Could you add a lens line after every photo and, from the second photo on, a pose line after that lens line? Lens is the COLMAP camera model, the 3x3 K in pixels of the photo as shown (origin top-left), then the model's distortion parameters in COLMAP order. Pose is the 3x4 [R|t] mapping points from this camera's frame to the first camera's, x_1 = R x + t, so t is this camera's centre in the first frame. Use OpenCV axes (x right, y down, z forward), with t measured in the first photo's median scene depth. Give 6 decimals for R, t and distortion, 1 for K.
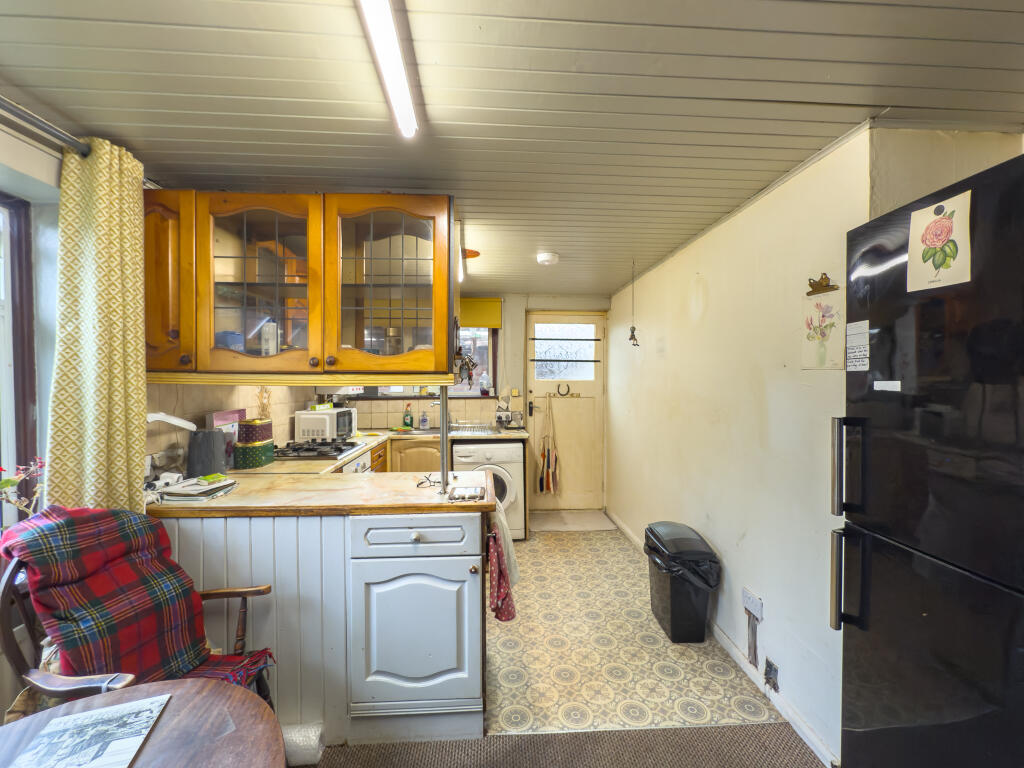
lens RADIAL K [[436.0, 0, 512.0], [0, 436.0, 384.0], [0, 0, 1]] dist [-0.004642, -0.000129]
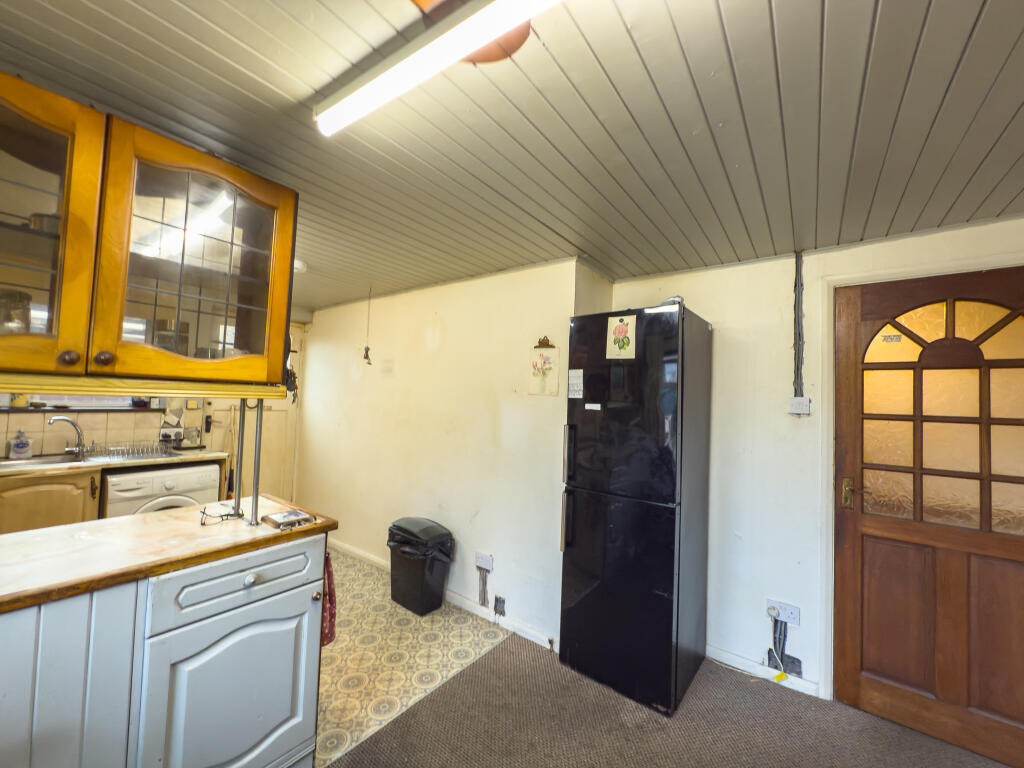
lens RADIAL K [[410.0, 0, 510.9], [0, 410.0, 384.5], [0, 0, 1]] dist [-0.001930, -0.000604]
pose [[0.643866, 0.052695, 0.763322, -0.420585], [-0.028729, 0.998587, -0.044703, -0.001685], [-0.764599, 0.006853, 0.644470, 0.088766]]
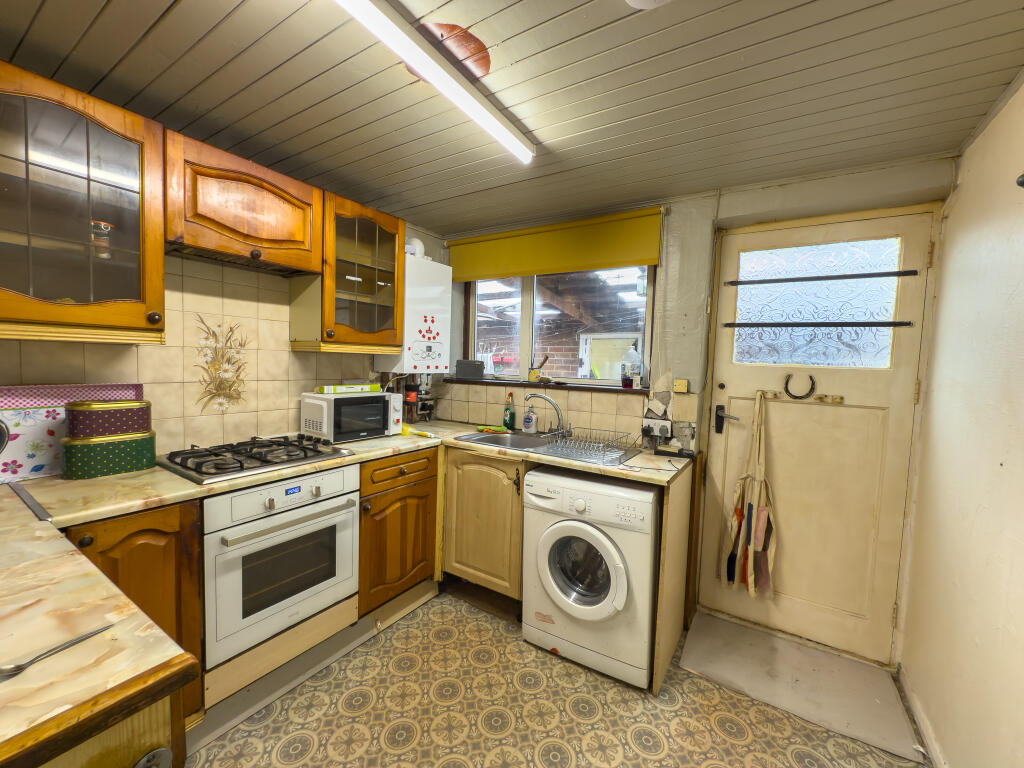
lens RADIAL K [[410.0, 0, 510.9], [0, 410.0, 384.5], [0, 0, 1]] dist [-0.001930, -0.000604]
pose [[0.806445, 0.059876, -0.588270, 0.284088], [-0.039494, 0.998093, 0.047448, 0.005457], [0.589988, -0.015031, 0.807272, 1.023178]]
